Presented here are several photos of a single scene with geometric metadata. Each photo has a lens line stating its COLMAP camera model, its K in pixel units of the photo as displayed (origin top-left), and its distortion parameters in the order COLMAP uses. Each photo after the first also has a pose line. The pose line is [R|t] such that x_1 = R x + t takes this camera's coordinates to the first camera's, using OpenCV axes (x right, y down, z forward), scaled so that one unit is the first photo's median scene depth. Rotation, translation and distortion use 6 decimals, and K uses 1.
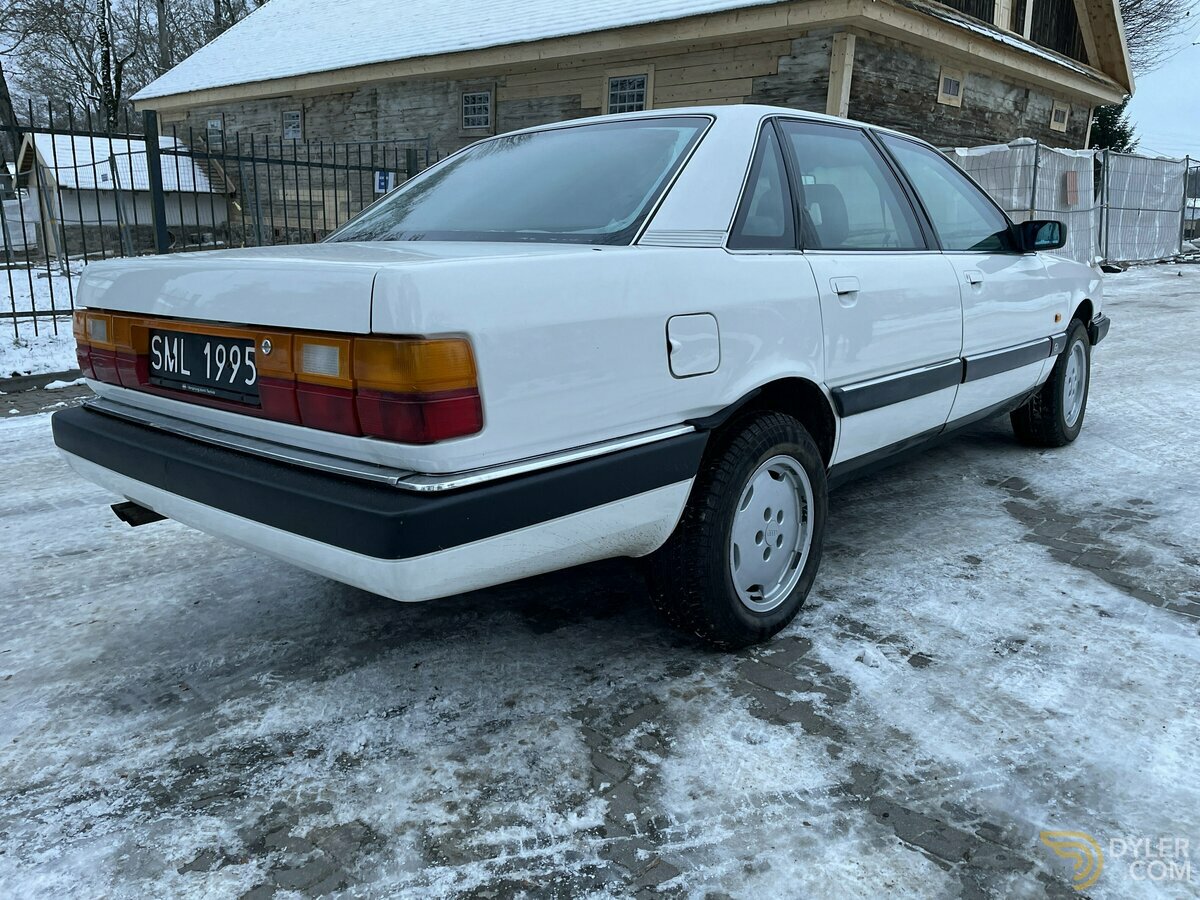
lens RADIAL K [[898.4, 0, 611.9], [0, 898.4, 445.0], [0, 0, 1]] dist [0.092335, -0.113655]
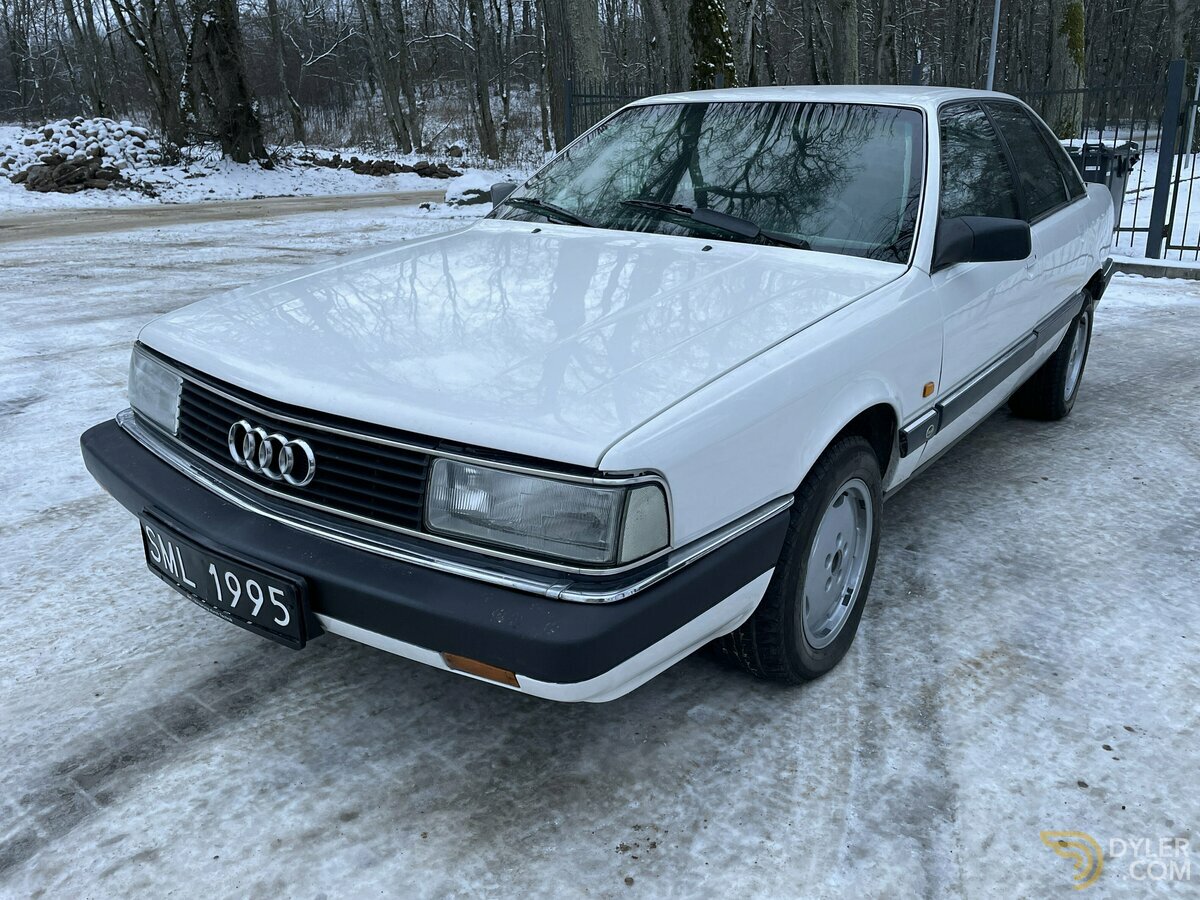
lens RADIAL K [[900.8, 0, 606.3], [0, 900.8, 449.2], [0, 0, 1]] dist [0.090143, -0.113332]
pose [[-0.997265, 0.031443, -0.066888, 0.648232], [-0.010142, 0.838210, 0.545254, -0.794252], [0.073211, 0.544441, -0.835598, 2.906218]]
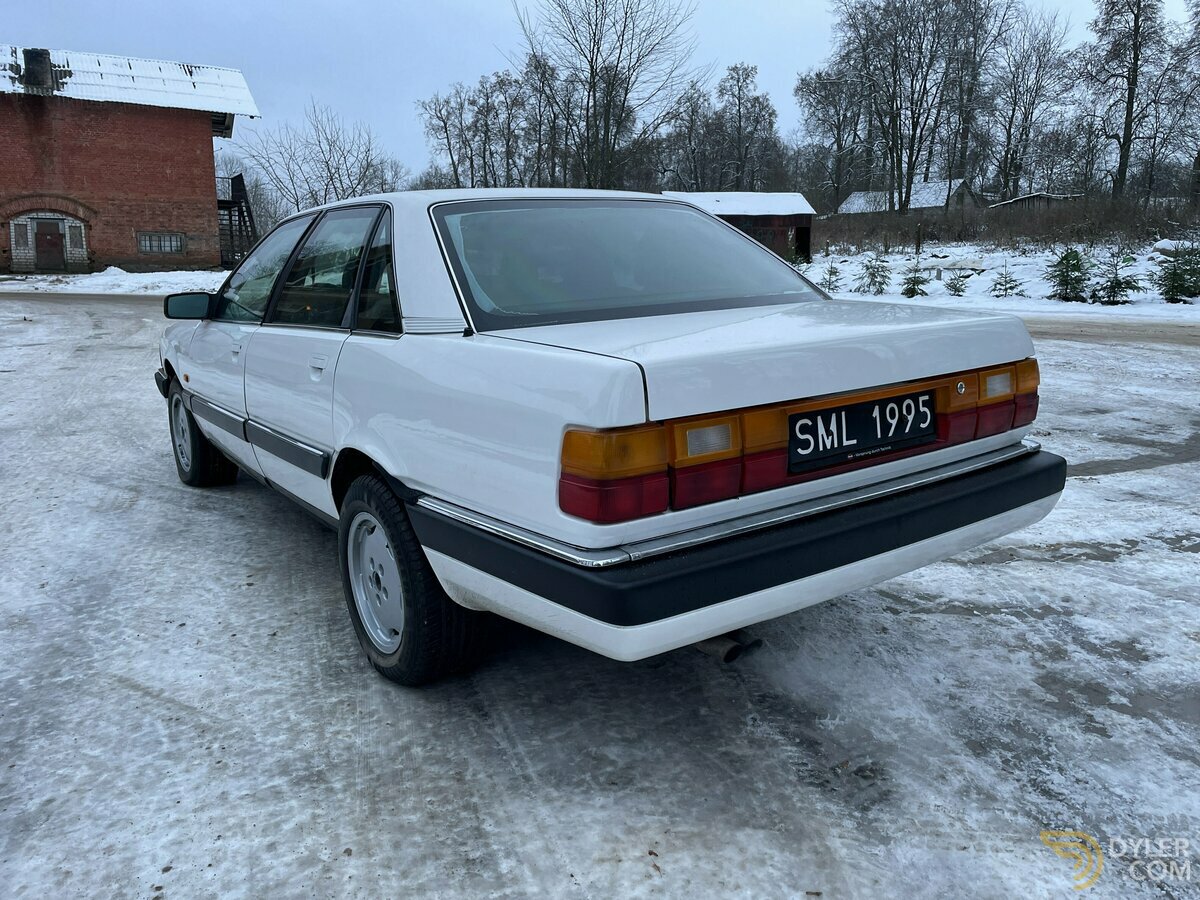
lens RADIAL K [[900.8, 0, 606.3], [0, 900.8, 449.2], [0, 0, 1]] dist [0.090143, -0.113332]
pose [[0.243257, -0.203837, 0.948302, -1.287520], [0.240044, 0.959909, 0.144756, -0.245140], [-0.939790, 0.192421, 0.282434, 0.828309]]
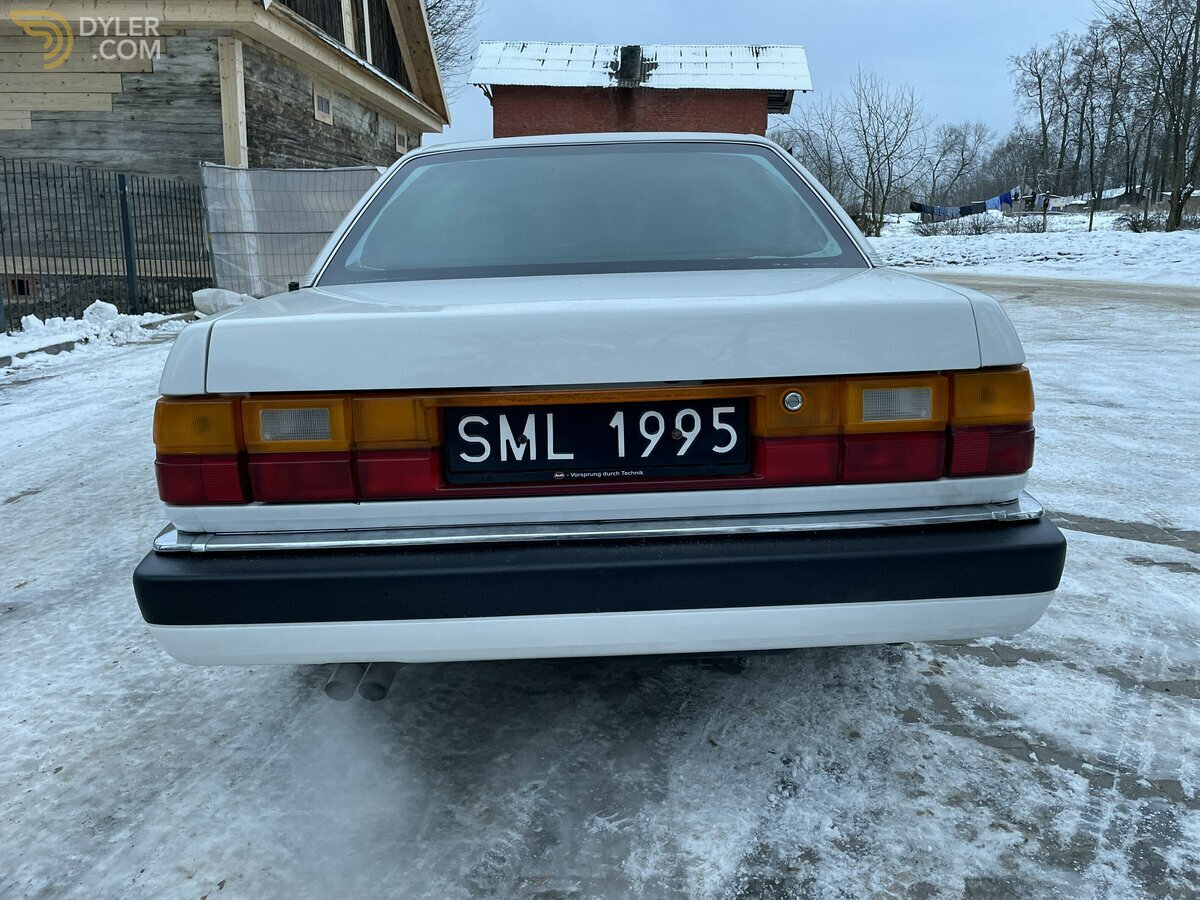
lens RADIAL K [[900.8, 0, 606.3], [0, 900.8, 449.2], [0, 0, 1]] dist [0.090143, -0.113332]
pose [[0.746204, -0.159566, 0.646311, -0.786655], [0.166095, 0.984771, 0.051361, -0.100601], [-0.644664, 0.069023, 0.761343, 0.345408]]
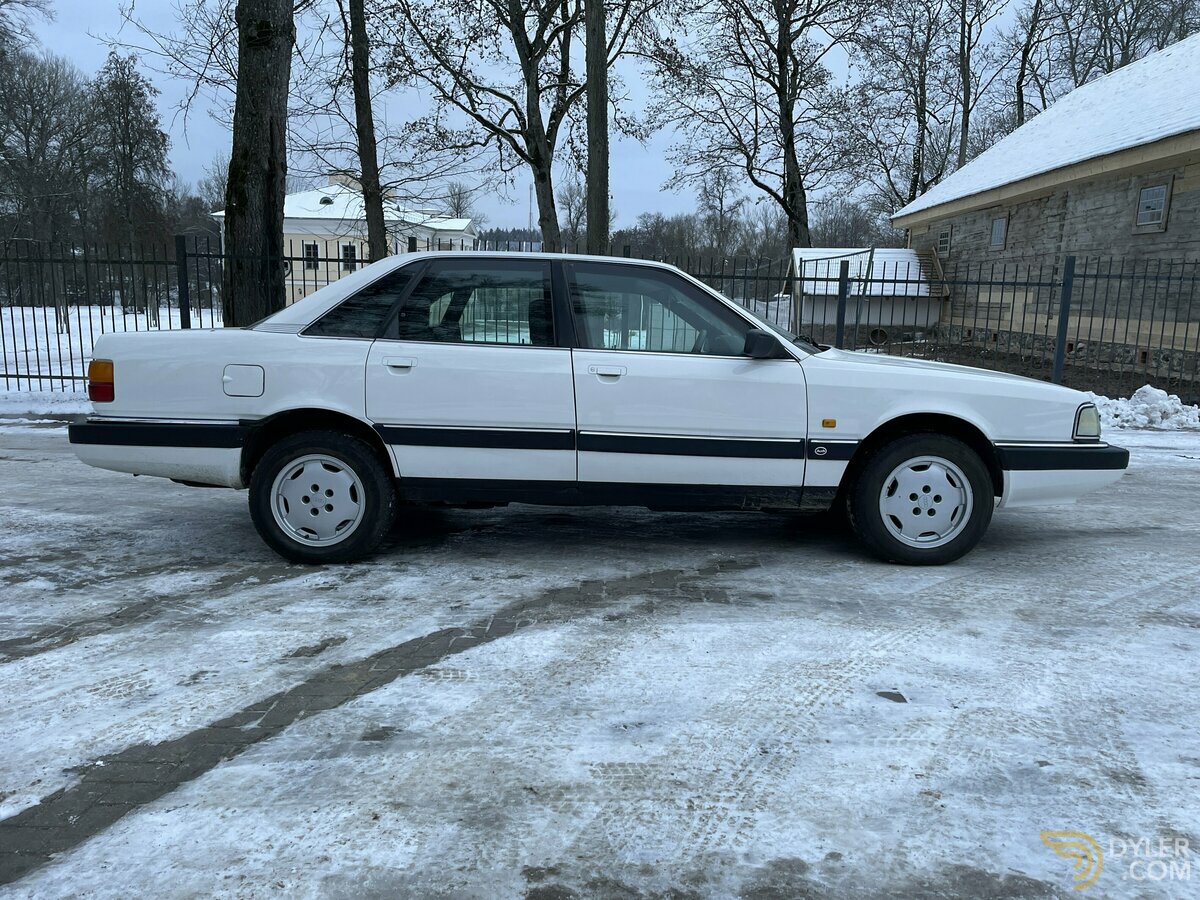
lens RADIAL K [[898.4, 0, 611.9], [0, 898.4, 445.0], [0, 0, 1]] dist [0.092335, -0.113655]
pose [[0.658114, 0.117189, -0.743742, 1.748709], [-0.195213, 0.980591, -0.018229, -0.078833], [0.727171, 0.157185, 0.668218, 0.238635]]
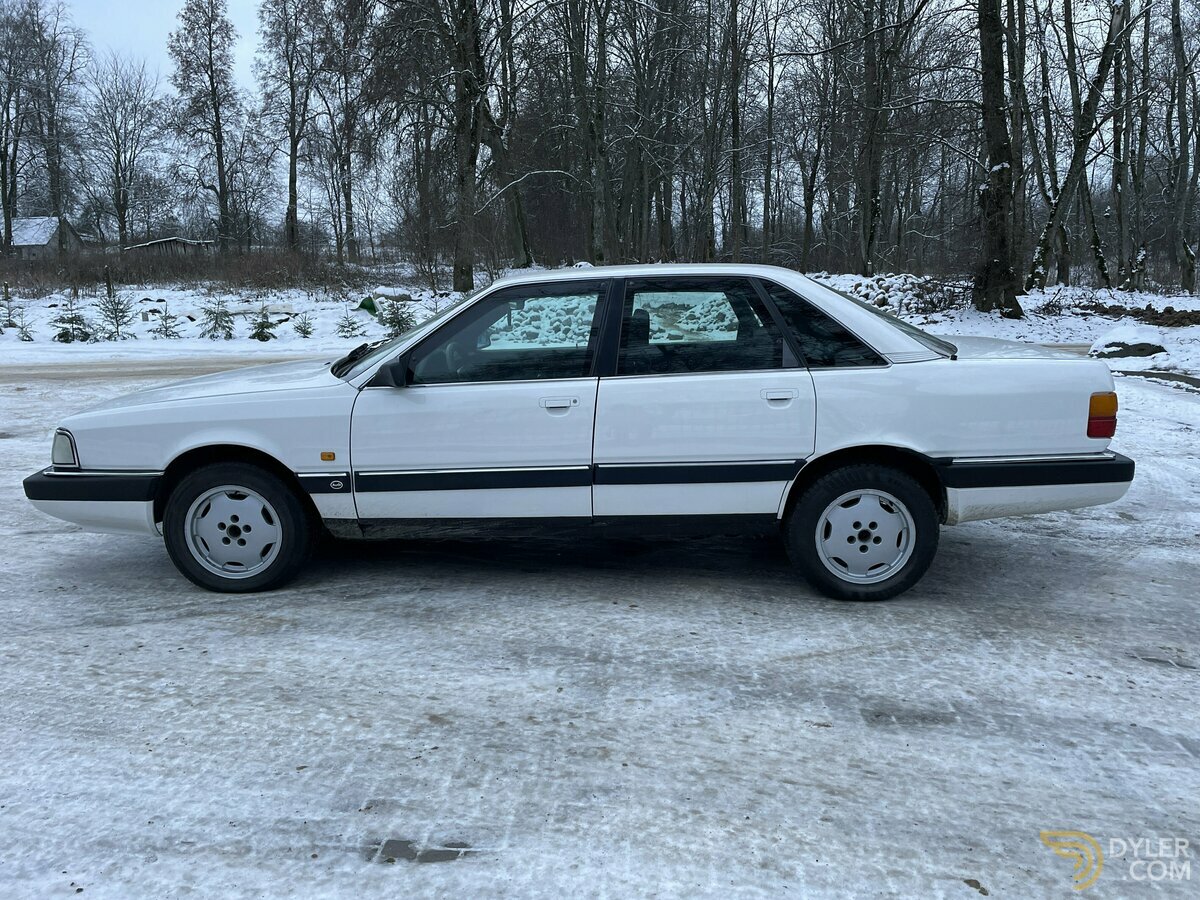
lens RADIAL K [[900.8, 0, 606.3], [0, 900.8, 449.2], [0, 0, 1]] dist [0.090143, -0.113332]
pose [[-0.626128, -0.129549, 0.768883, -1.272815], [0.196794, 0.927920, 0.316601, -0.730728], [-0.754477, 0.349545, -0.555502, 2.584338]]
